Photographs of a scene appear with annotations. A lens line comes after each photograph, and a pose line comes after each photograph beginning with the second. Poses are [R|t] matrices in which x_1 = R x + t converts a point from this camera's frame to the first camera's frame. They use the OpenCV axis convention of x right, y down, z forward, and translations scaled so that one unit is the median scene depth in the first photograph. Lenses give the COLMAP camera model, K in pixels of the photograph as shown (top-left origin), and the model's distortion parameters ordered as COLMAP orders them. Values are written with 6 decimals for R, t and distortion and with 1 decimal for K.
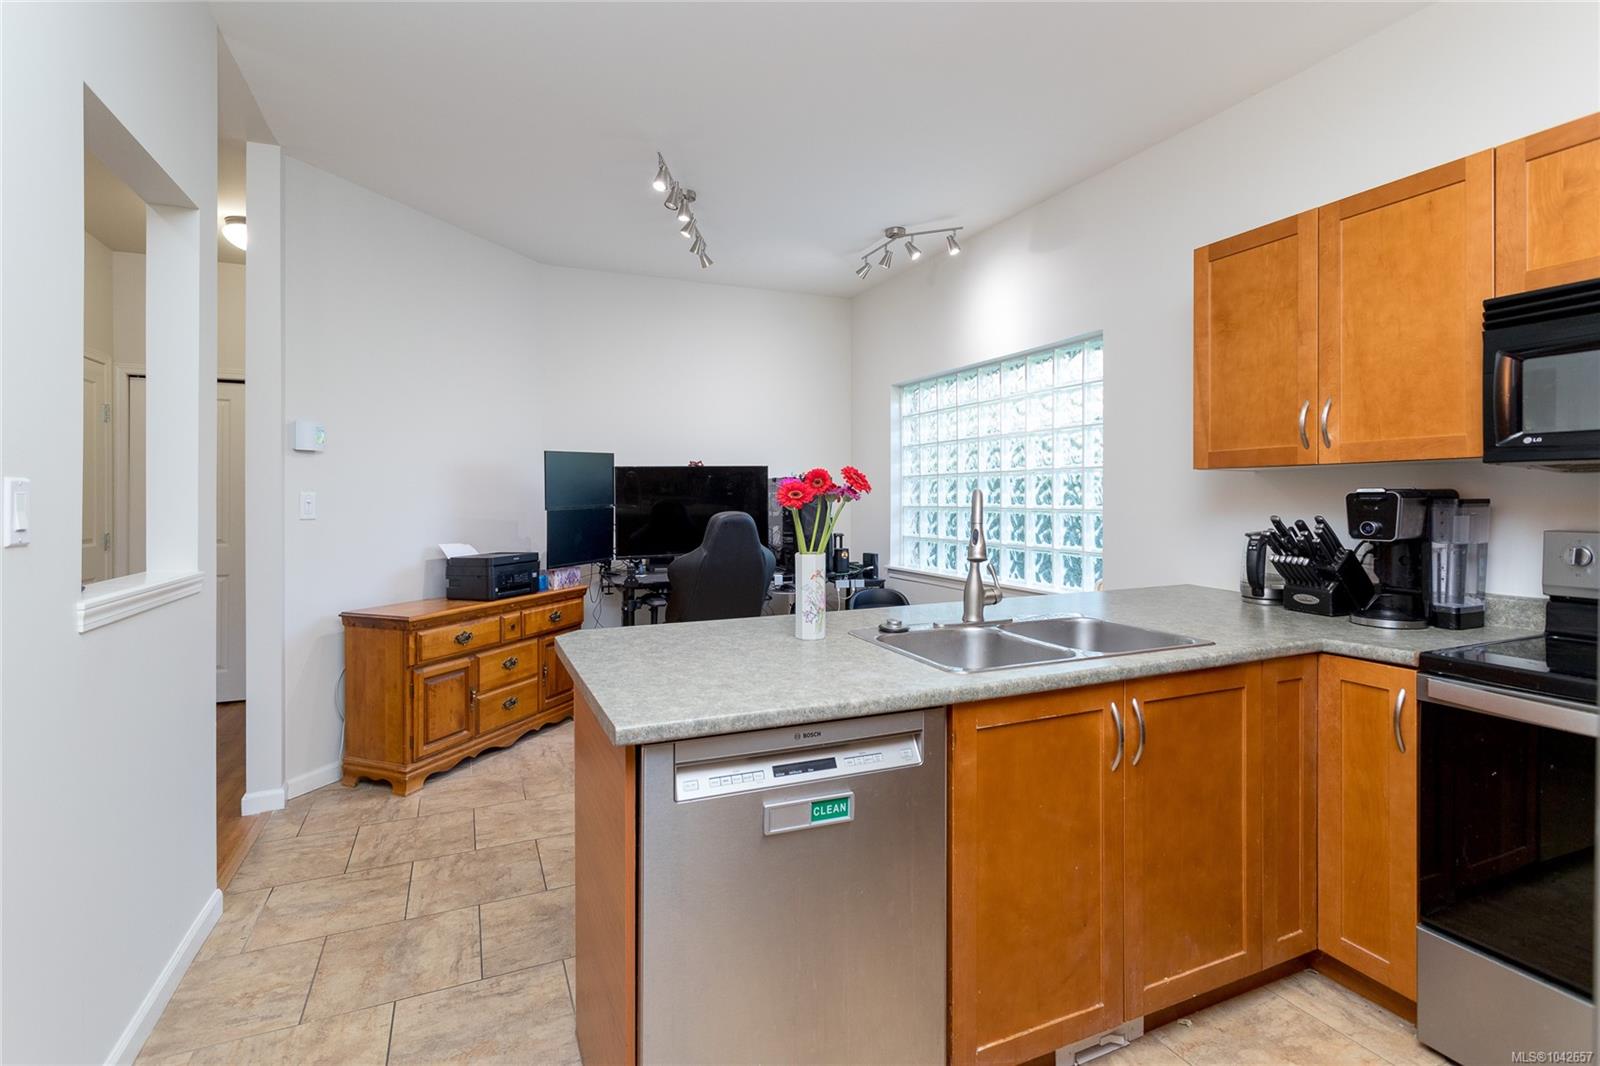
lens RADIAL K [[747.5, 0, 797.0], [0, 747.5, 496.9], [0, 0, 1]] dist [0.003087, 0.000217]
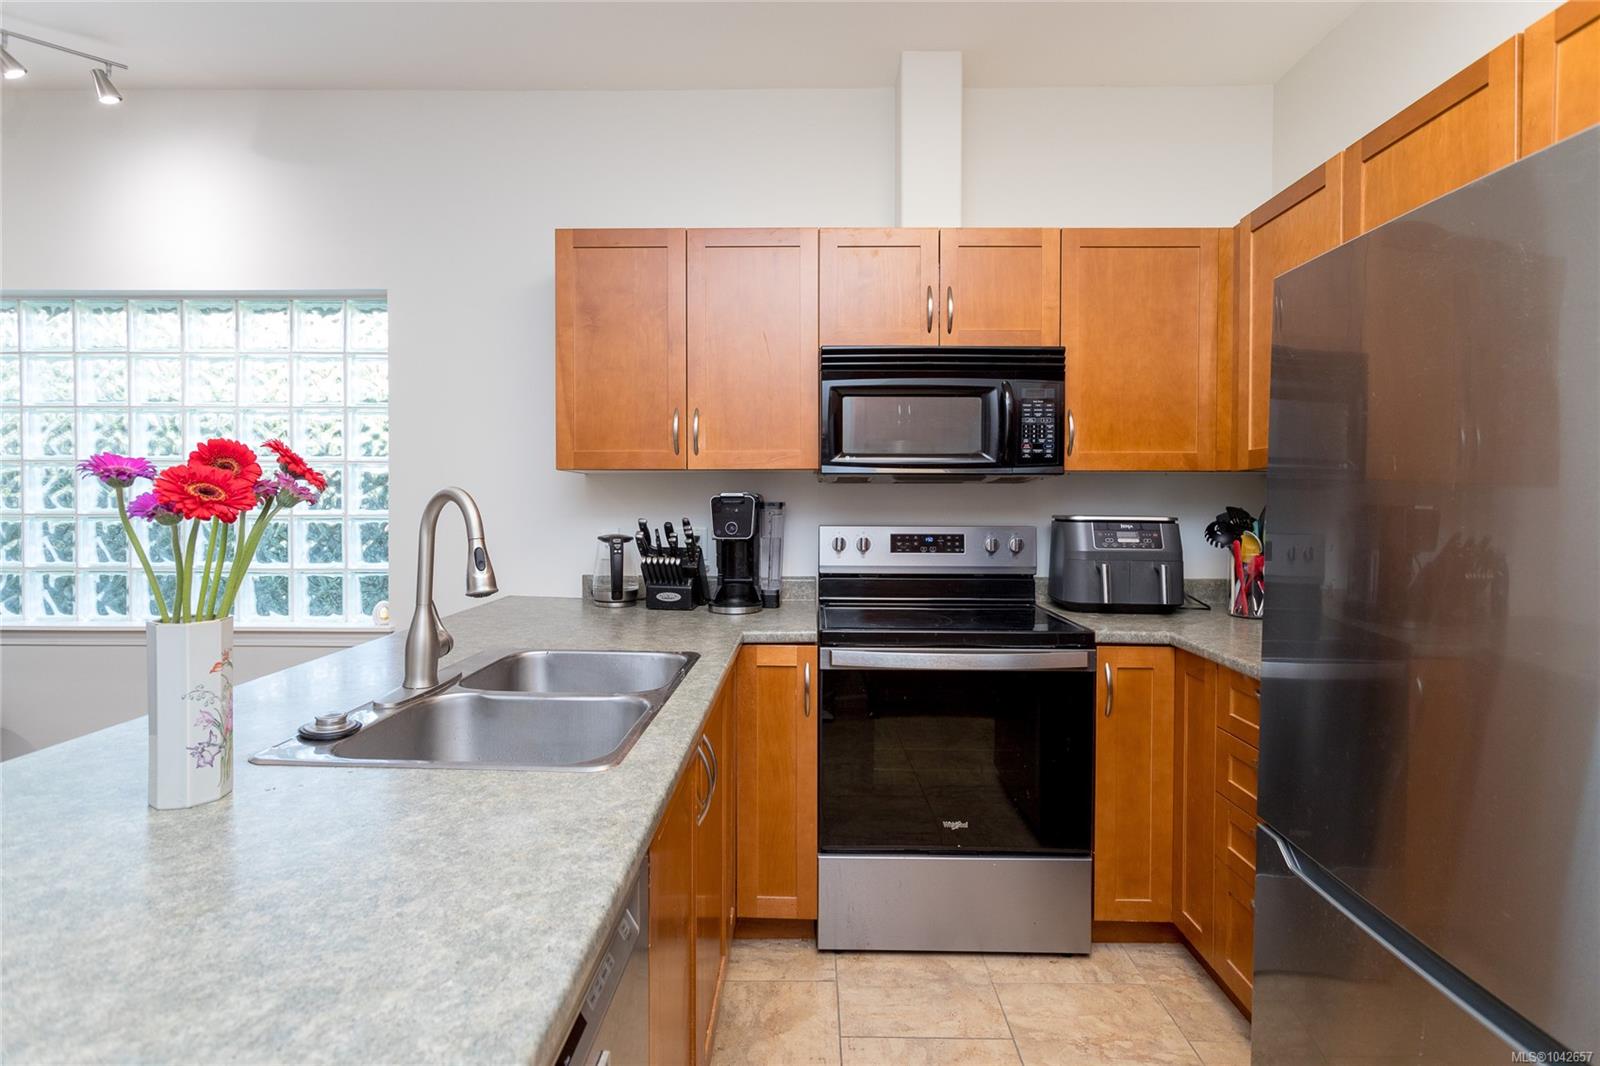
lens RADIAL K [[742.0, 0, 807.1], [0, 742.0, 516.8], [0, 0, 1]] dist [-0.000188, -0.001559]
pose [[0.420192, -0.017202, 0.907272, -0.182176], [-0.004452, 0.999769, 0.021018, 0.000316], [-0.907424, -0.012871, 0.420019, 0.372400]]
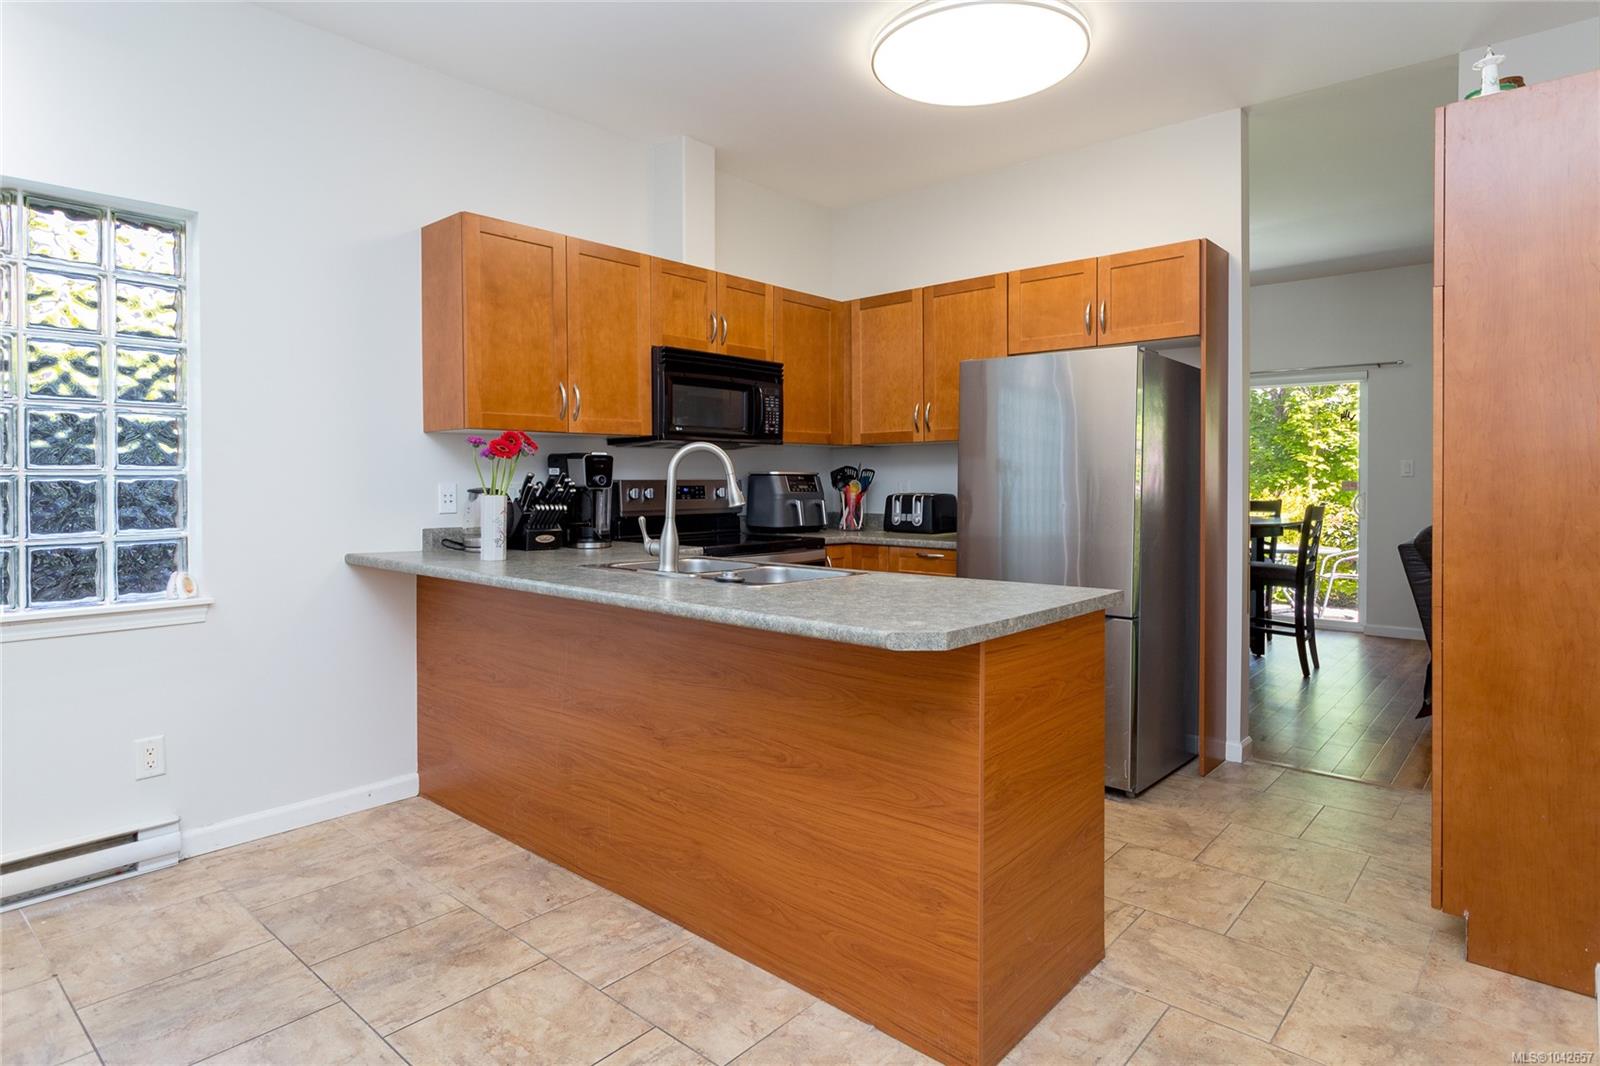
lens RADIAL K [[883.6, 0, 796.6], [0, 883.6, 496.2], [0, 0, 1]] dist [-0.072980, 0.000017]
pose [[-0.418486, -0.019956, 0.908004, -0.811259], [-0.003462, 0.999786, 0.020378, 0.032346], [-0.908217, 0.005384, -0.418466, 1.197937]]
